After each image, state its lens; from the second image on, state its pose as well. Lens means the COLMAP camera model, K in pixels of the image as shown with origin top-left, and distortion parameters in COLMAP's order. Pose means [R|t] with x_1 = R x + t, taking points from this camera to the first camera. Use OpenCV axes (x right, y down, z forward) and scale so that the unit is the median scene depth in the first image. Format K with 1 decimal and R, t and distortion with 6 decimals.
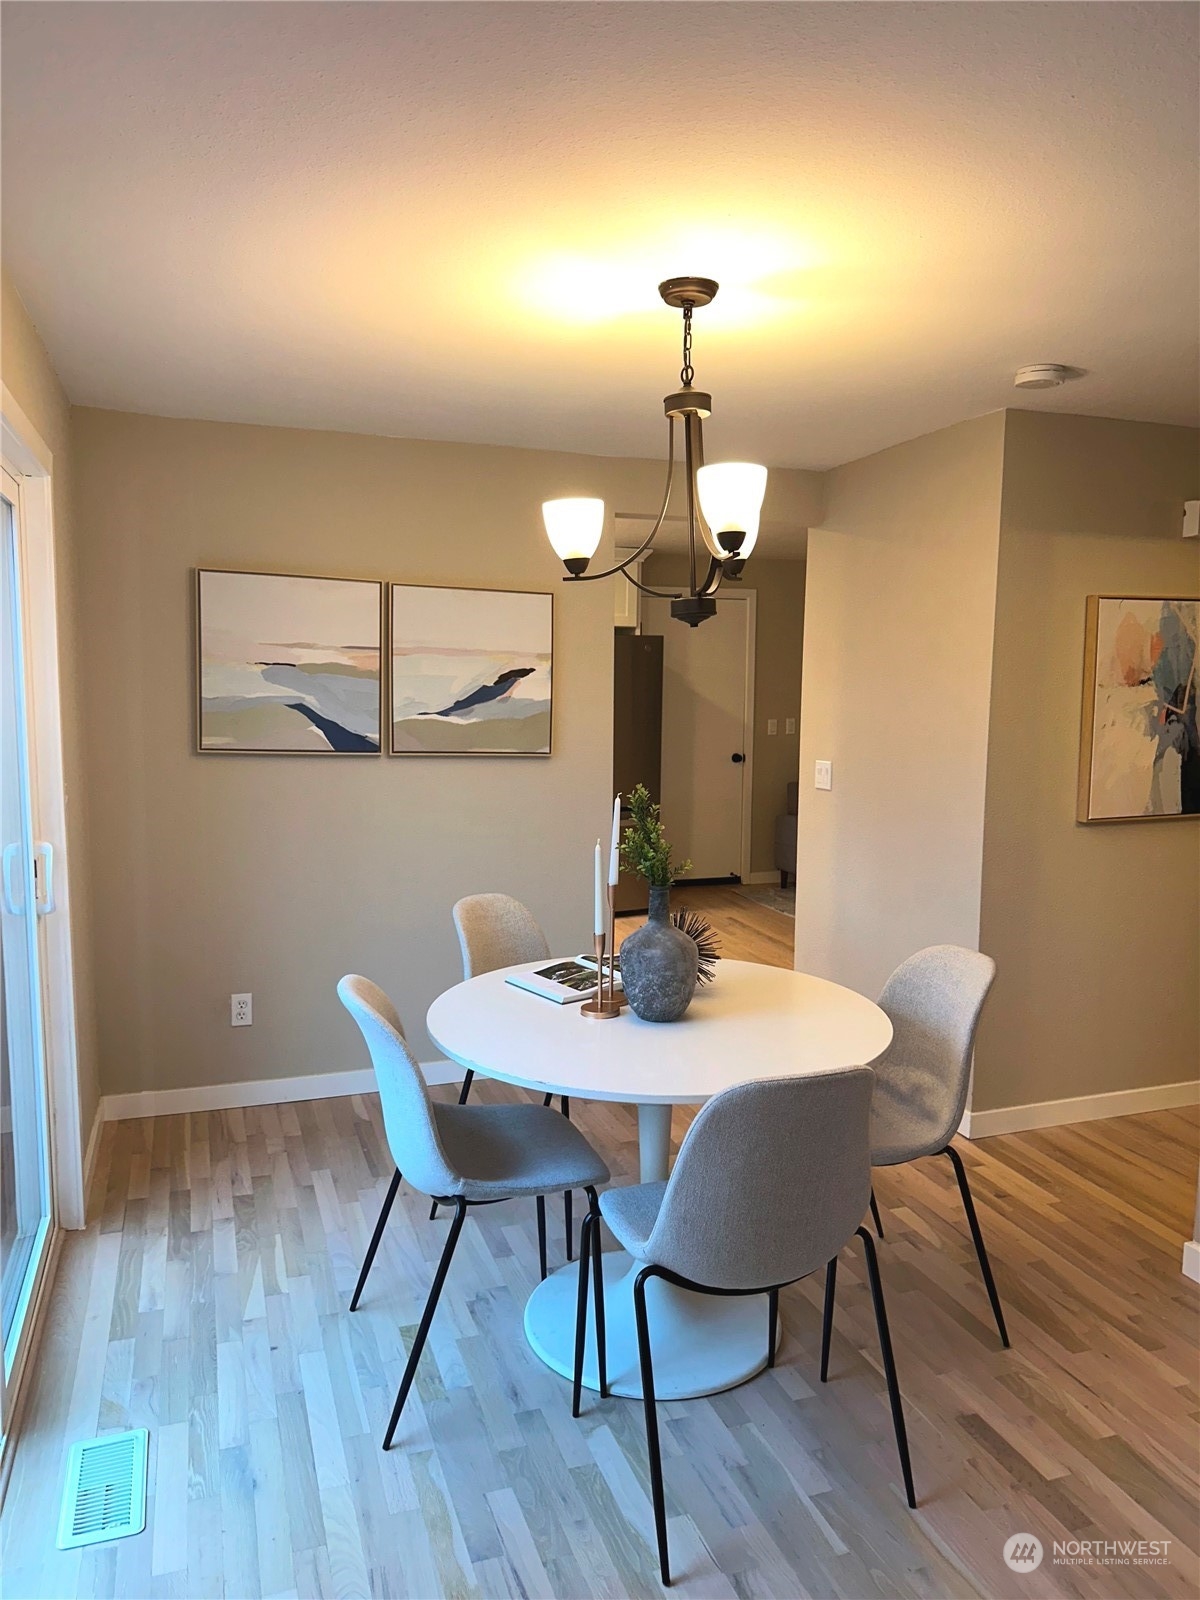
lens RADIAL K [[1109.2, 0, 589.6], [0, 1109.2, 813.5], [0, 0, 1]] dist [0.050232, -0.080586]
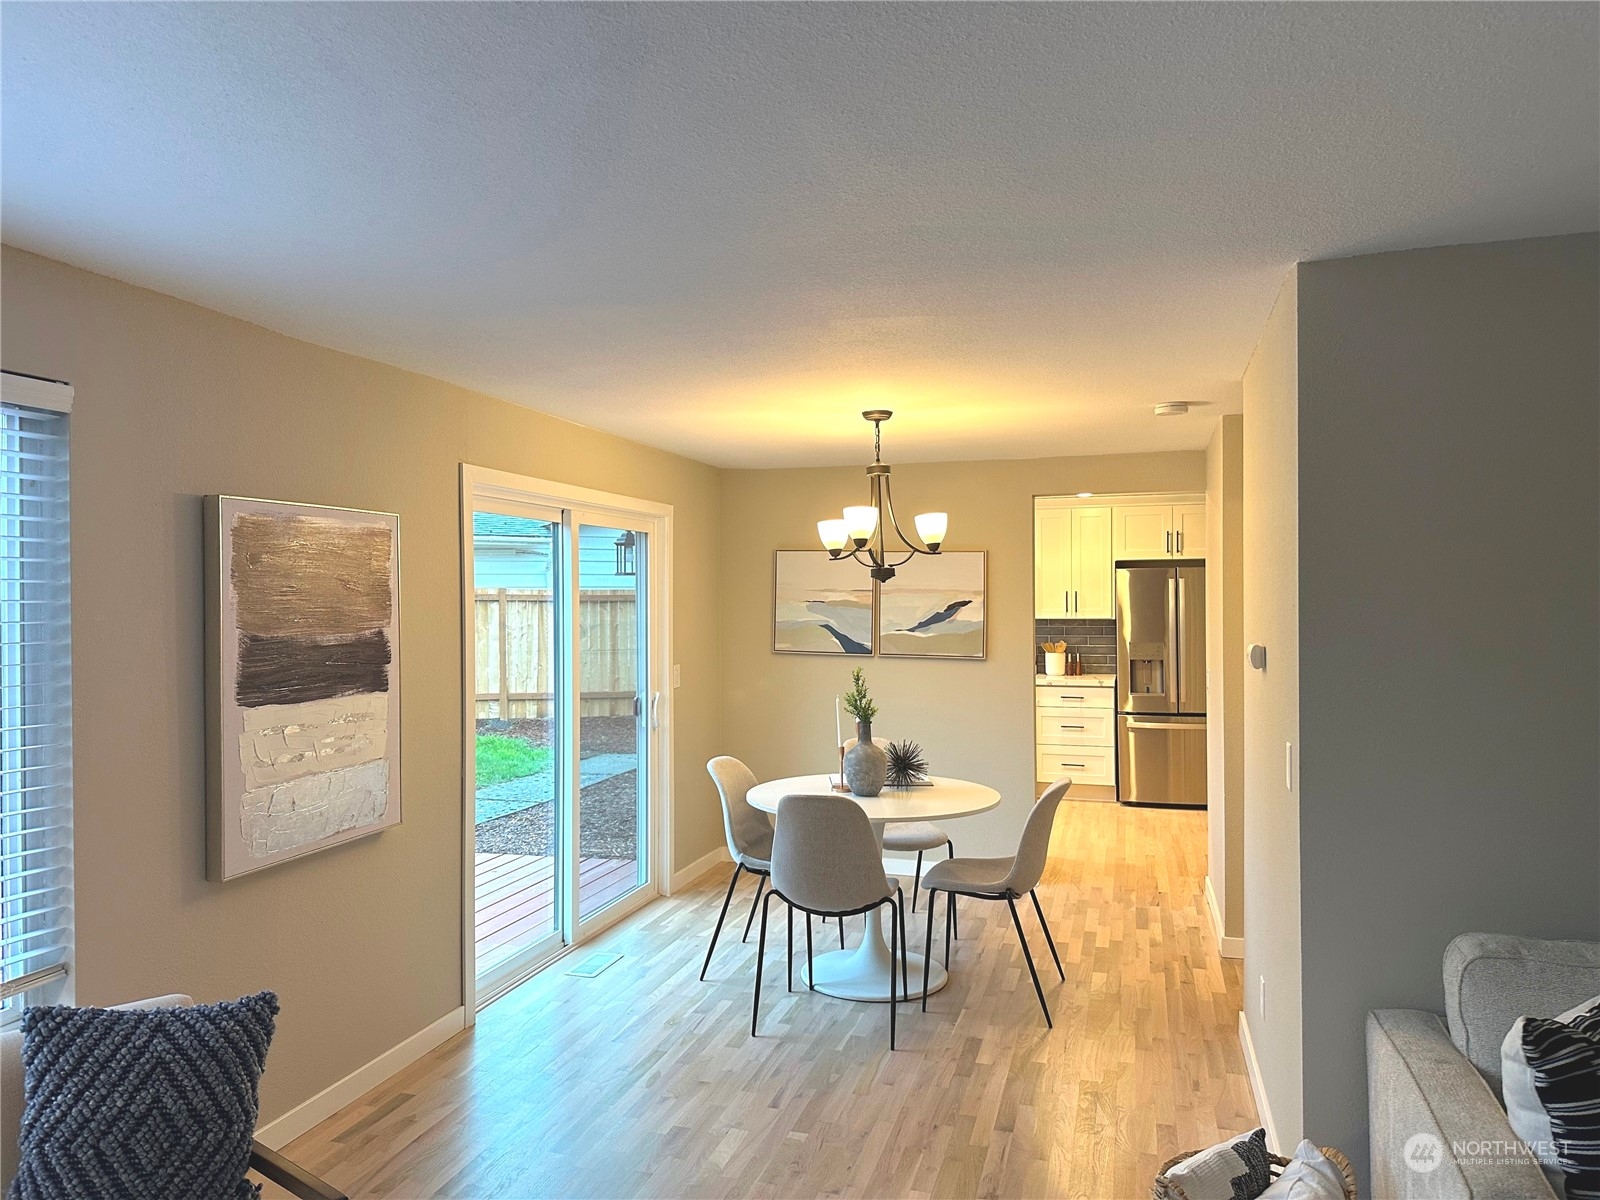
lens RADIAL K [[1109.2, 0, 800.0], [0, 1109.2, 600.0], [0, 0, 1]] dist [0.050232, -0.080586]
pose [[0.806780, -0.015401, -0.590651, 0.697065], [-0.055938, 0.993179, -0.102305, 0.038339], [0.588197, 0.115577, 0.800416, -0.369204]]
